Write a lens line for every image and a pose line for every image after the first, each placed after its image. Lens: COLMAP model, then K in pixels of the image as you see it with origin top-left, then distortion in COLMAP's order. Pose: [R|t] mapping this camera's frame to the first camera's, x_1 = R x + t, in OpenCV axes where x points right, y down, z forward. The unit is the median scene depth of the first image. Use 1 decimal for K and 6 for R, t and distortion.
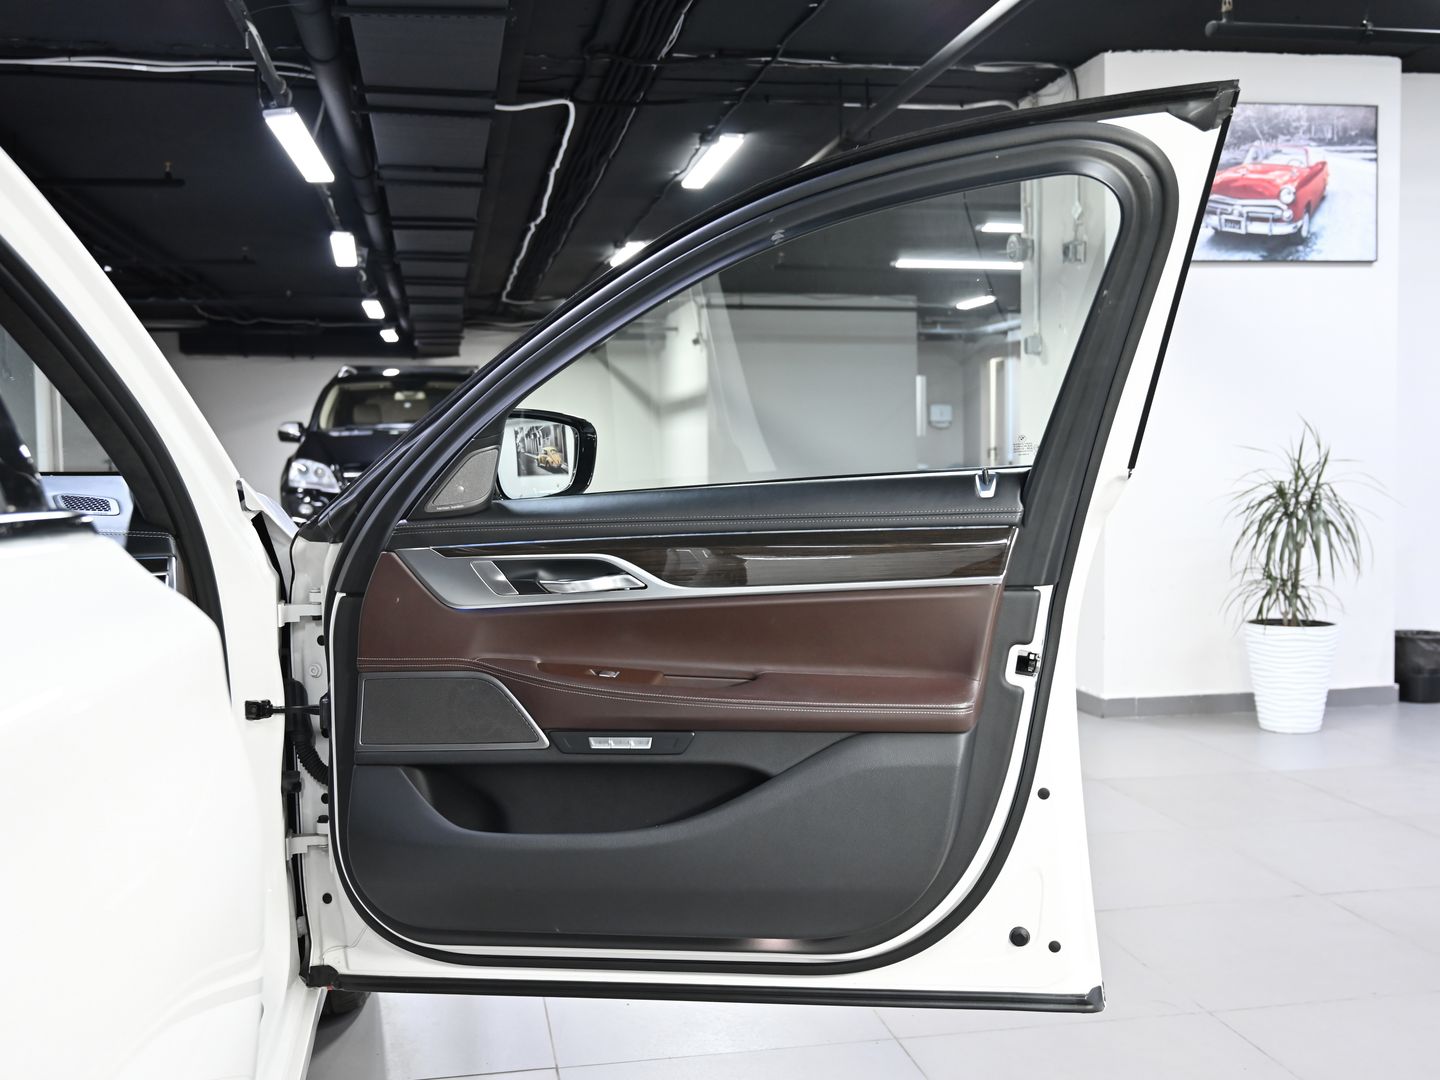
lens RADIAL K [[1422.6, 0, 719.5], [0, 1422.6, 545.3], [0, 0, 1]] dist [0.020421, 0.000000]
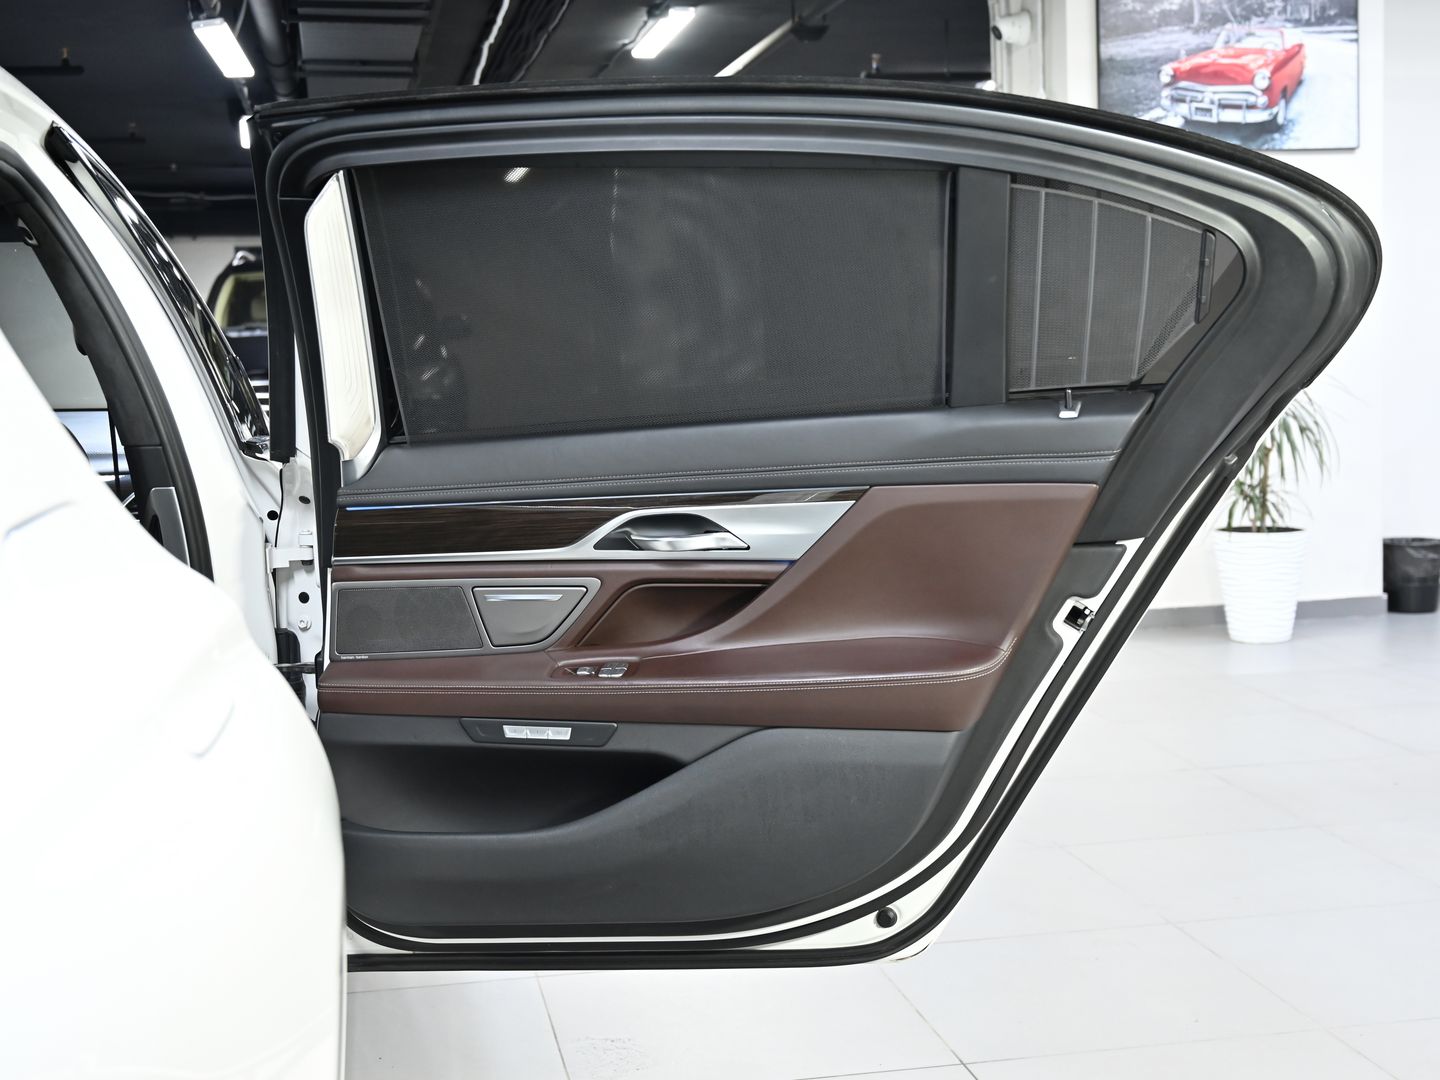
lens RADIAL K [[1805.5, 0, 706.7], [0, 1805.5, 534.2], [0, 0, 1]] dist [0.007258, 0.000000]
pose [[0.999888, -0.014977, -0.000030, 0.024082], [0.014966, 0.999068, 0.040477, 0.002055], [-0.000577, -0.040472, 0.999180, -0.210224]]
